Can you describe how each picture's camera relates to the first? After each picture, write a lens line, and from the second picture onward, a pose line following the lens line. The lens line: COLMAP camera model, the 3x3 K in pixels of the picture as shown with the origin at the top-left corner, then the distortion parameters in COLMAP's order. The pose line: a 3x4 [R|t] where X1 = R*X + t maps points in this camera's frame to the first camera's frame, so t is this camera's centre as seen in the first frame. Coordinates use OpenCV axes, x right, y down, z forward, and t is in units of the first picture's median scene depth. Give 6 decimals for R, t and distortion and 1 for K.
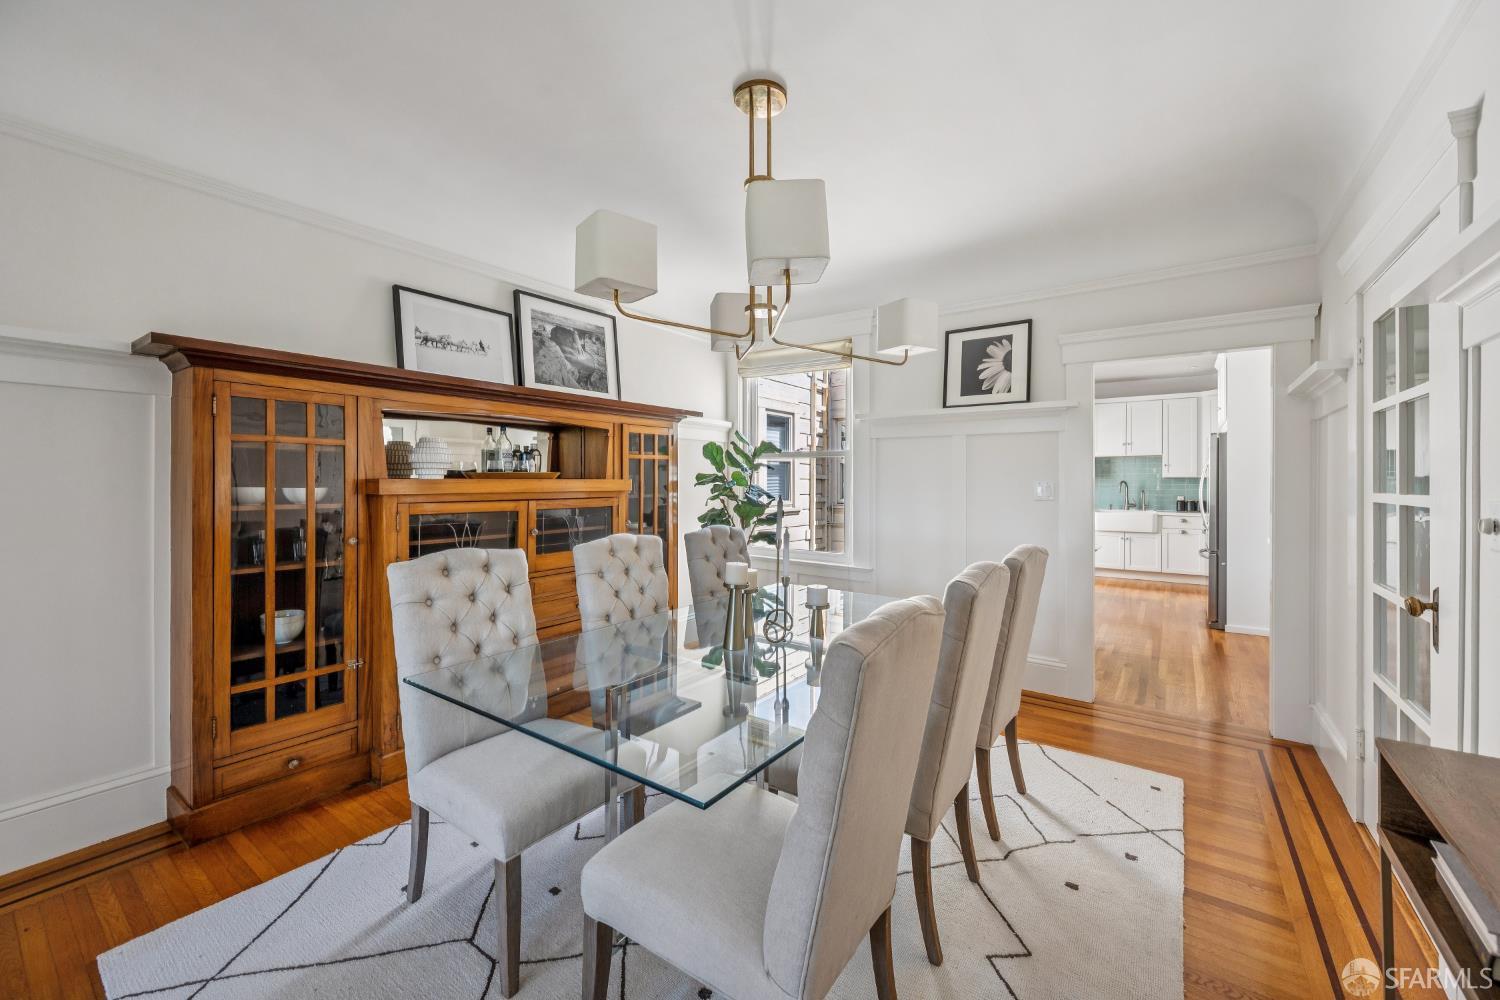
lens RADIAL K [[585.3, 0, 750.0], [0, 585.3, 500.0], [0, 0, 1]] dist [-0.001267, -0.000180]
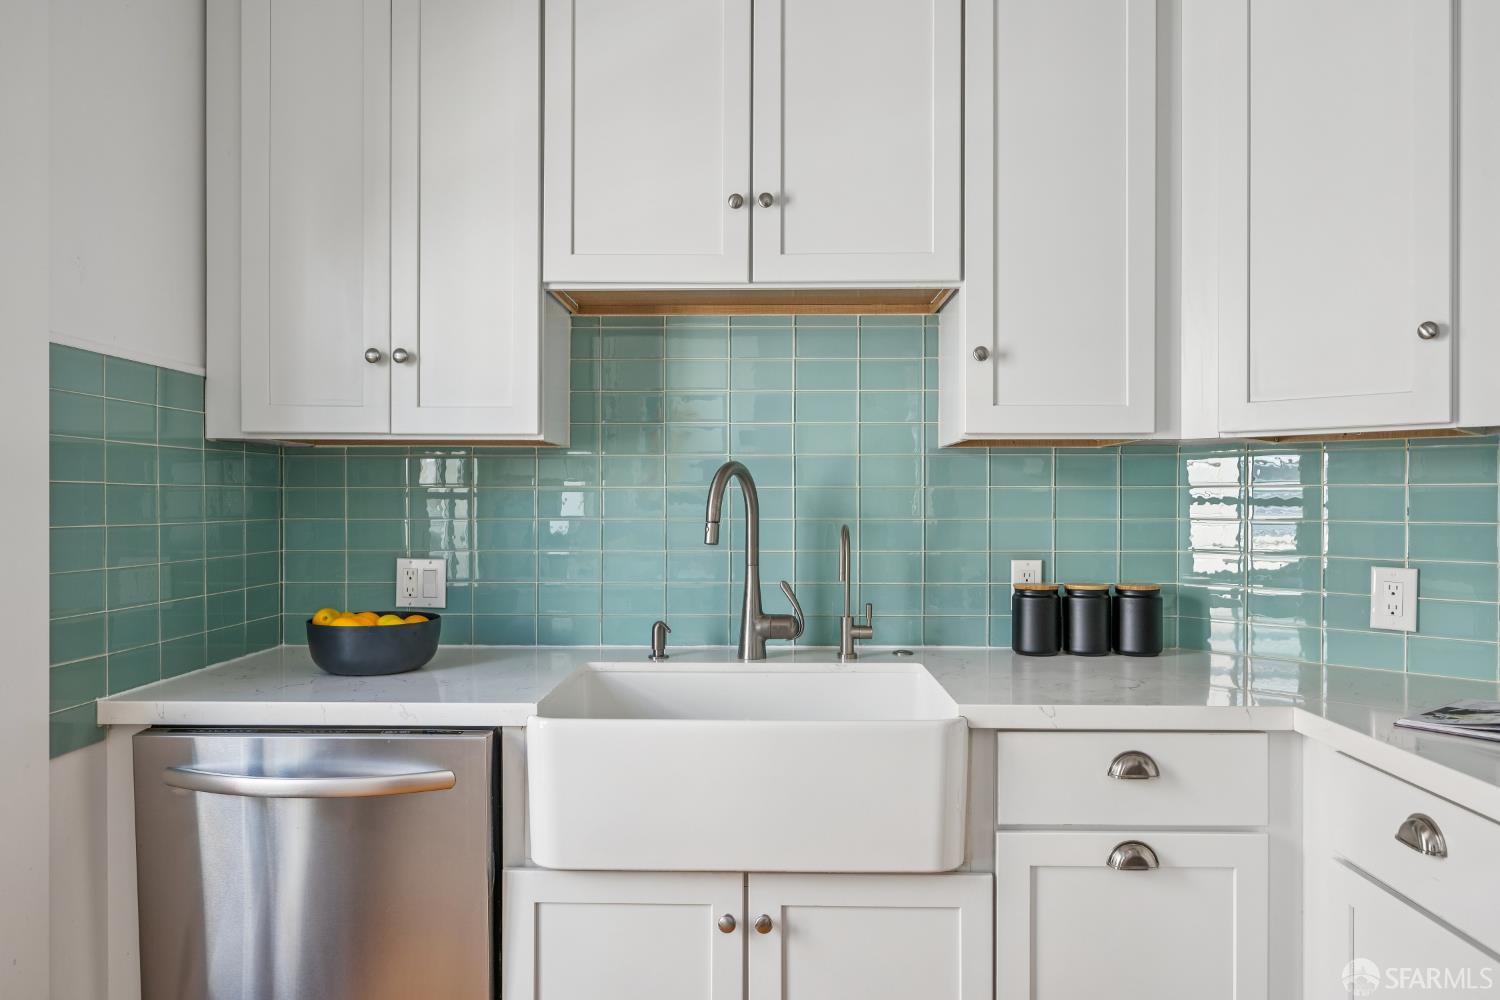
lens RADIAL K [[996.3, 0, 756.0], [0, 996.3, 500.6], [0, 0, 1]] dist [-0.003698, 0.000723]
pose [[0.824282, 0.000043, 0.566180, 0.516352], [0.014305, 0.999679, -0.020902, -0.018226], [-0.565999, 0.025328, 0.824016, 0.812957]]
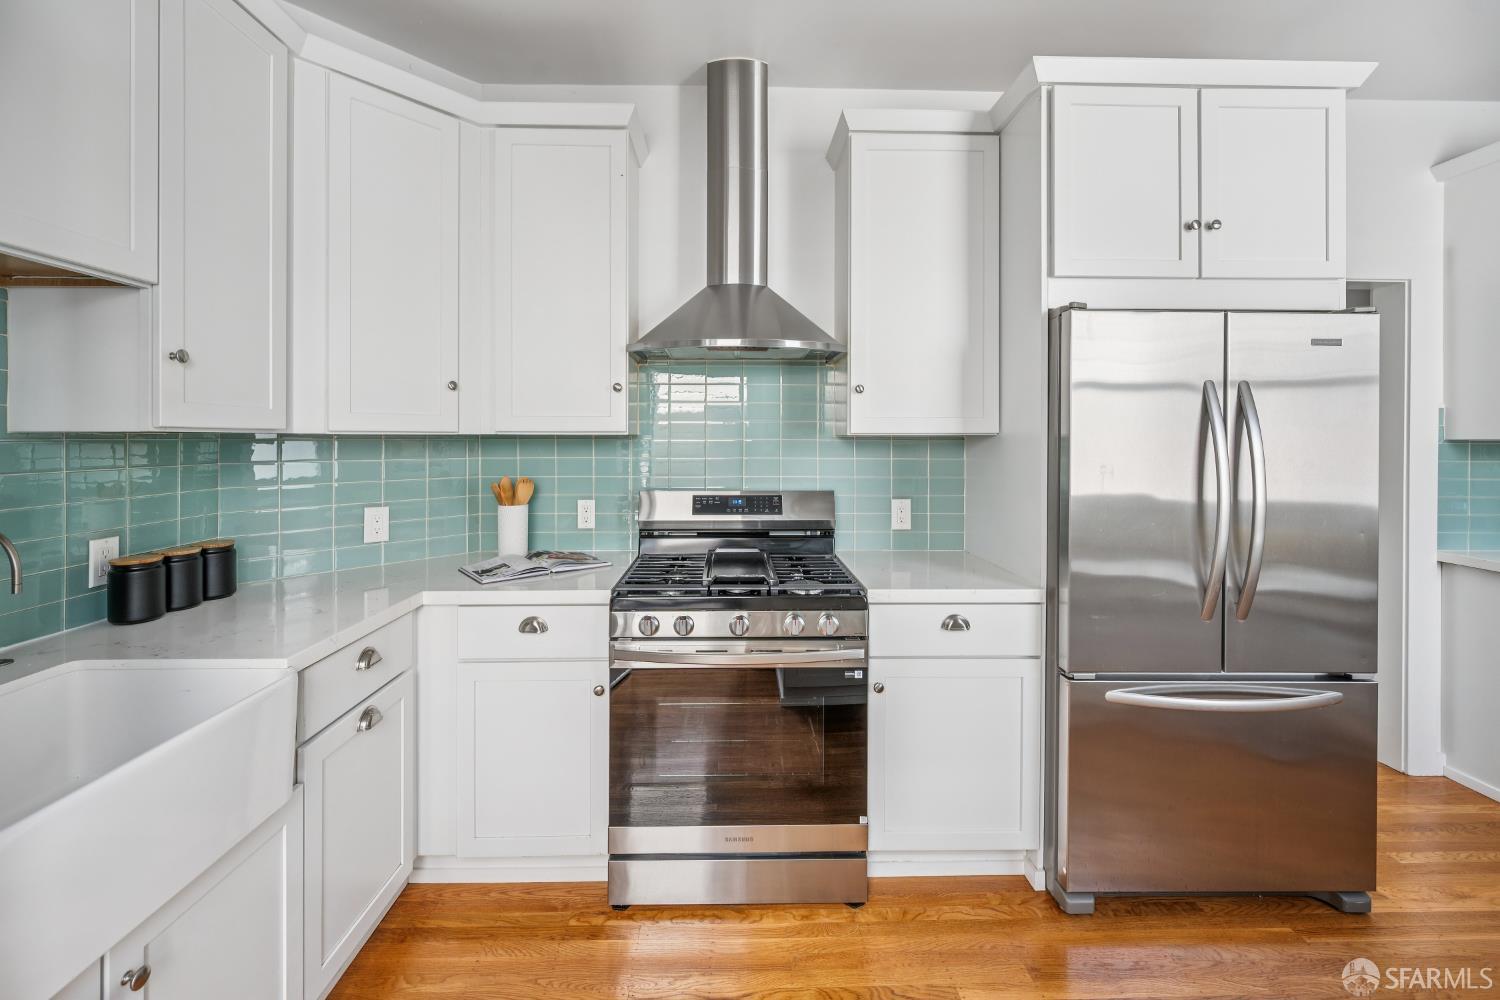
lens RADIAL K [[613.5, 0, 746.0], [0, 613.5, 439.7], [0, 0, 1]] dist [-0.000021, -0.000239]
pose [[-0.607270, -0.001533, 0.794494, 0.475306], [0.021111, 0.999614, 0.018065, -0.035100], [-0.794215, 0.027743, -0.607003, 0.958265]]
